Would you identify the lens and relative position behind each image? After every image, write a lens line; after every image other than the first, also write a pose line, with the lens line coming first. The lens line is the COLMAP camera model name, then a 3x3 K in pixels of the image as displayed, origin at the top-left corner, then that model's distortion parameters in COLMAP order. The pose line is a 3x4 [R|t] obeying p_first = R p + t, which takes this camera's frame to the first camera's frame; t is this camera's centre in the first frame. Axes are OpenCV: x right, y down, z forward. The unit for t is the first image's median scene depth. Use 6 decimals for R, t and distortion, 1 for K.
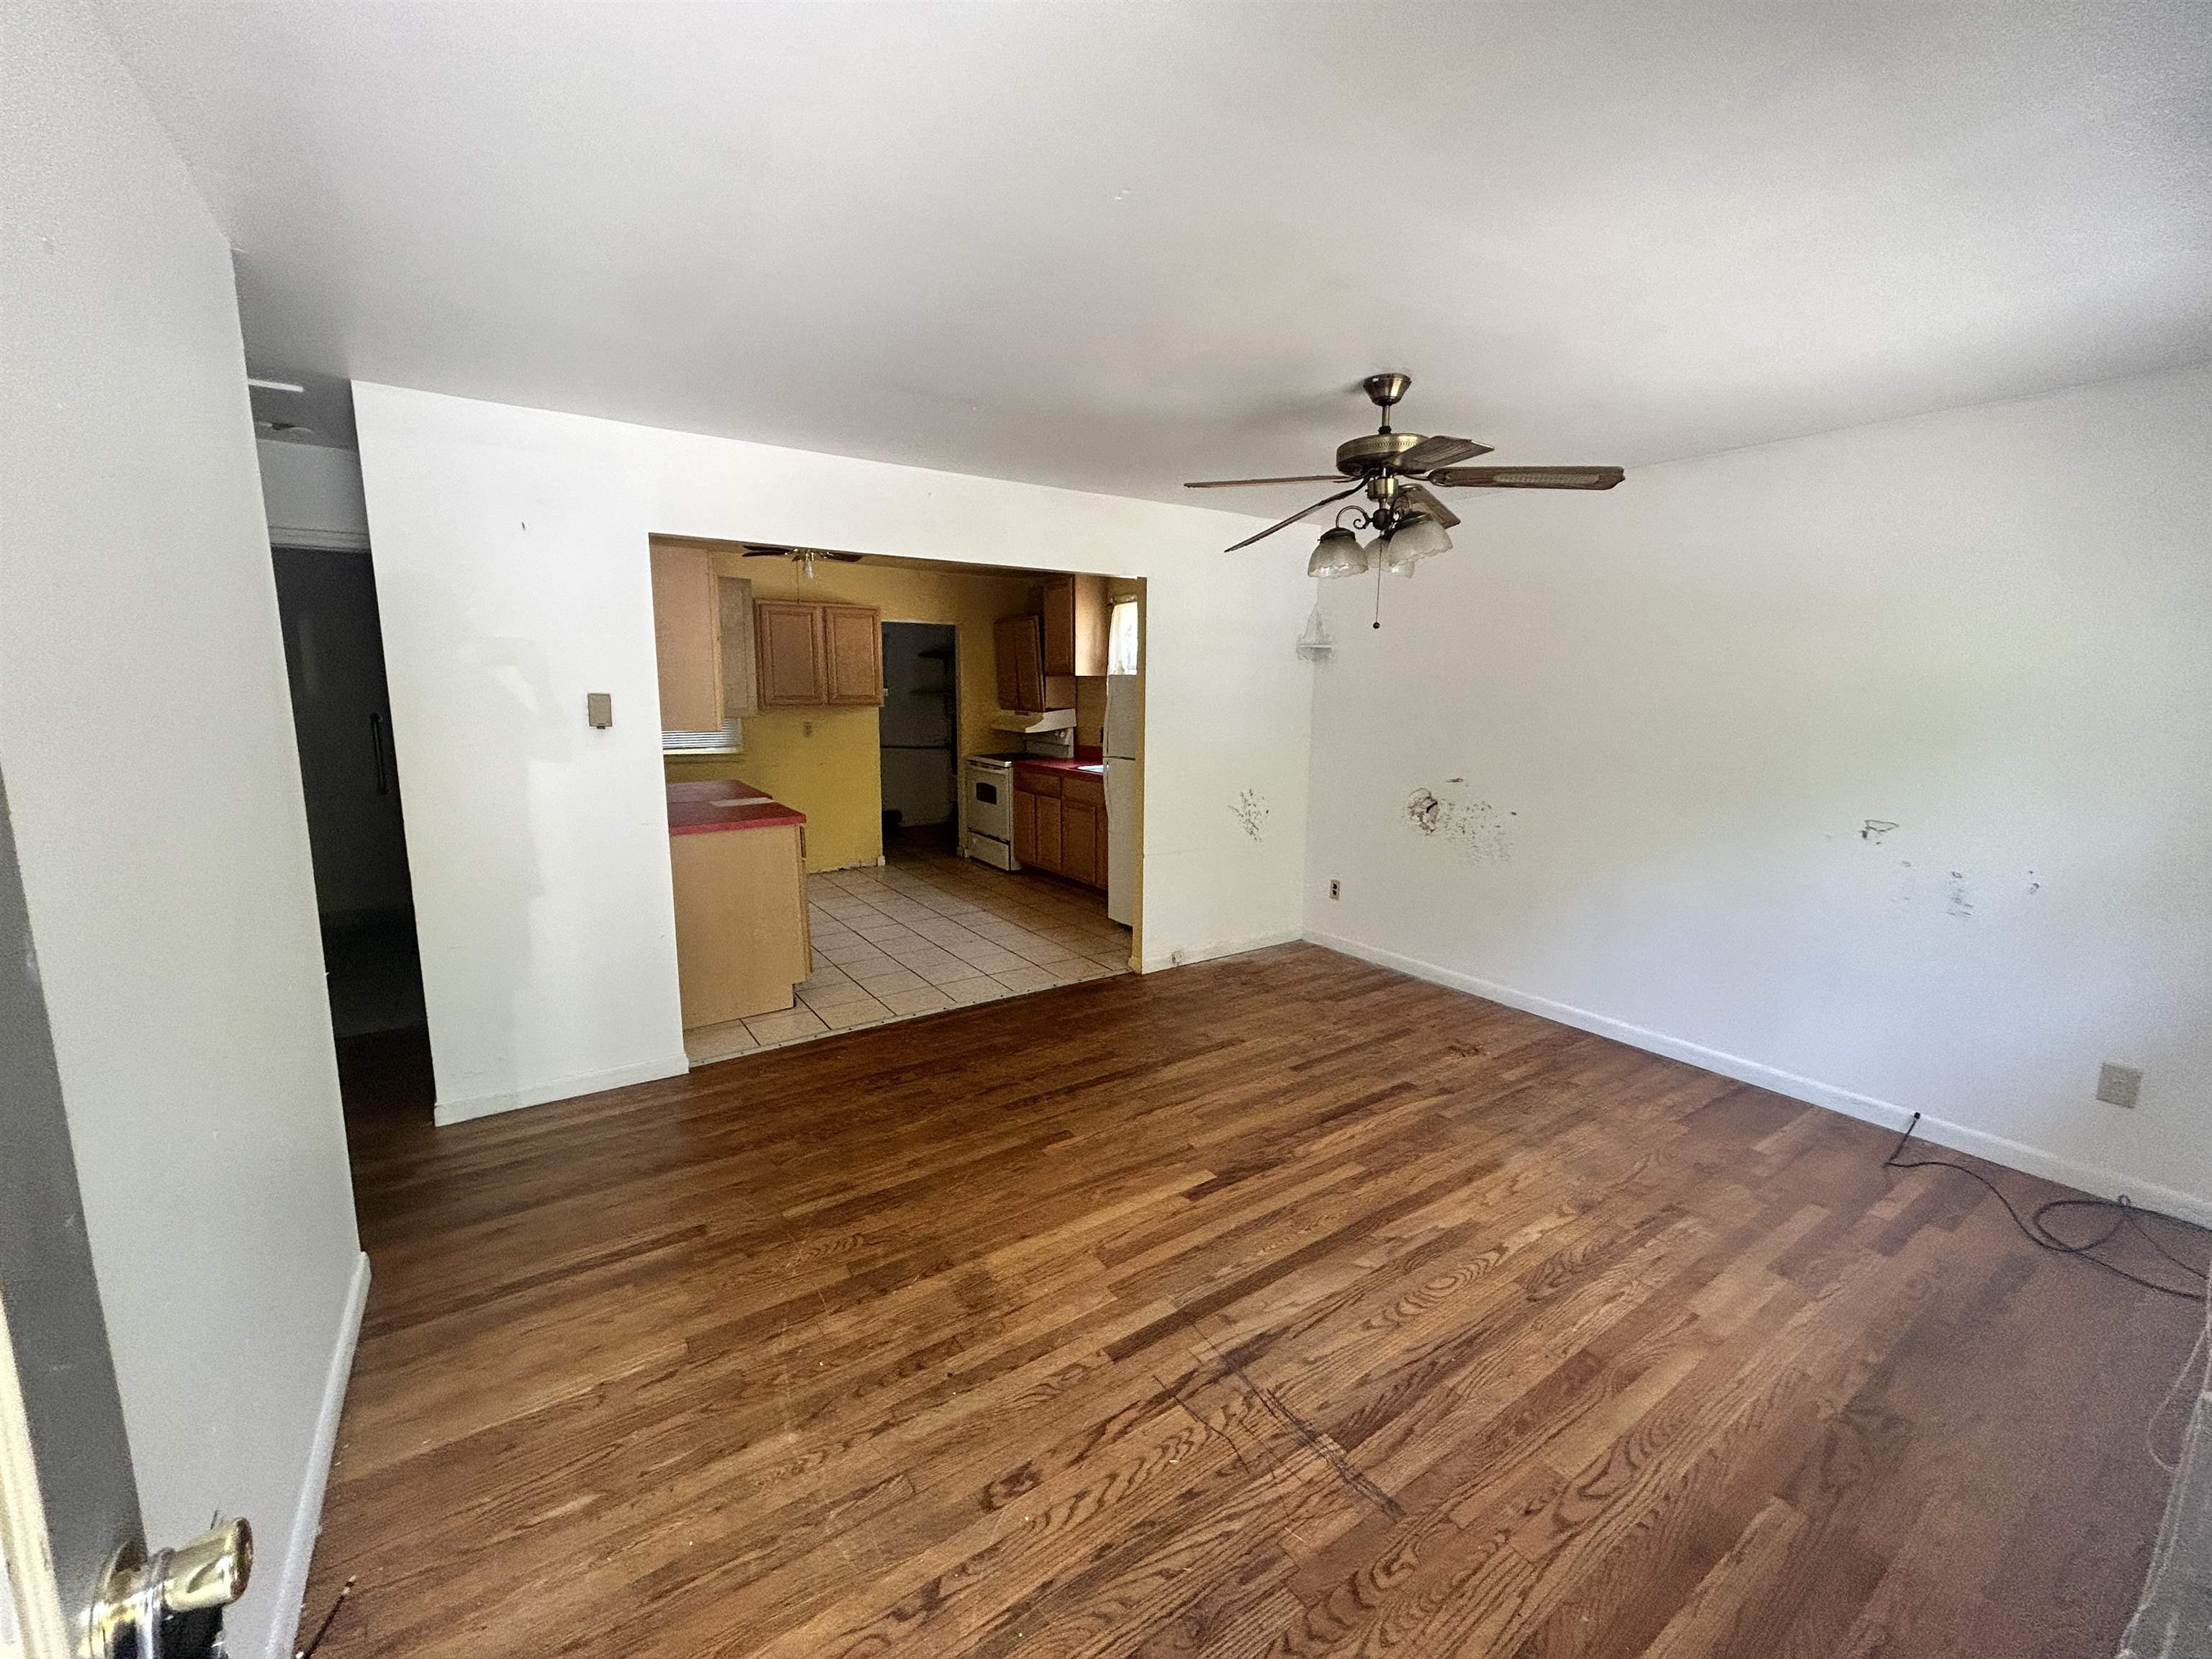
lens RADIAL K [[895.3, 0, 1106.0], [0, 895.3, 829.5], [0, 0, 1]] dist [0.000985, 0.000009]
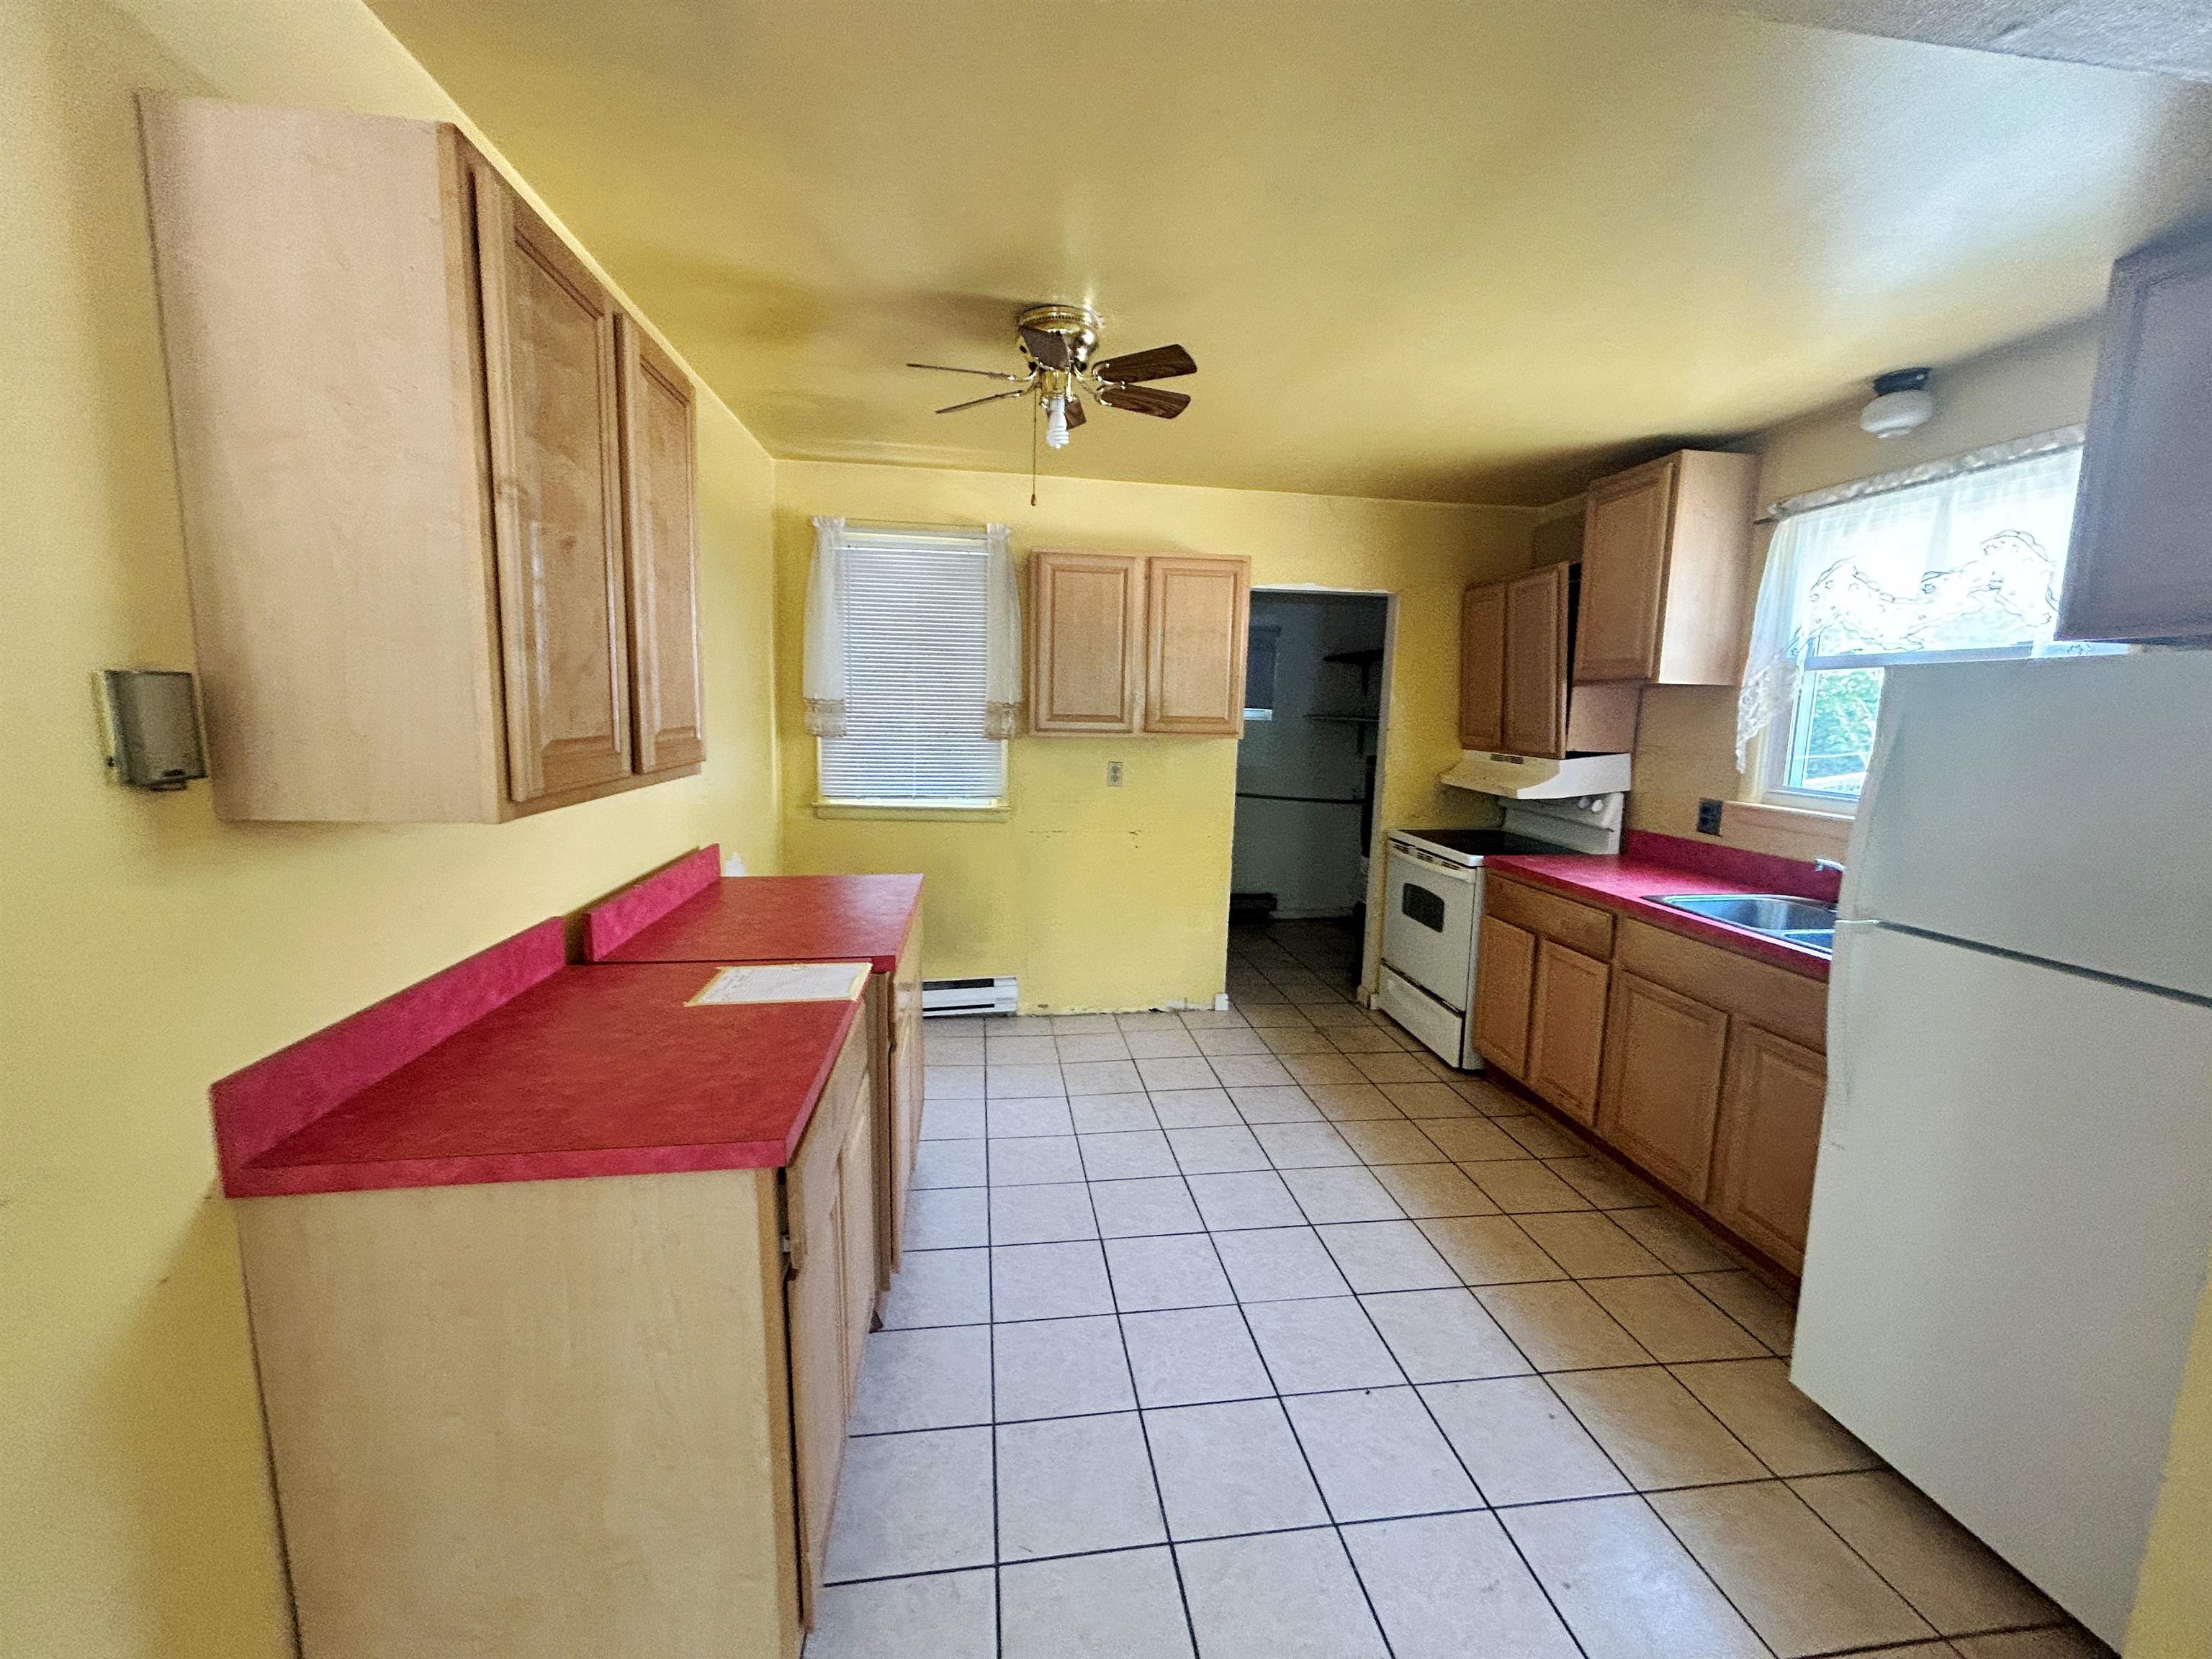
lens RADIAL K [[895.3, 0, 1106.0], [0, 895.3, 829.5], [0, 0, 1]] dist [0.000985, 0.000009]
pose [[0.899578, 0.074237, -0.430404, -0.078669], [-0.087653, 0.996086, -0.011394, -0.064632], [0.427874, 0.047976, 0.902564, 0.447475]]
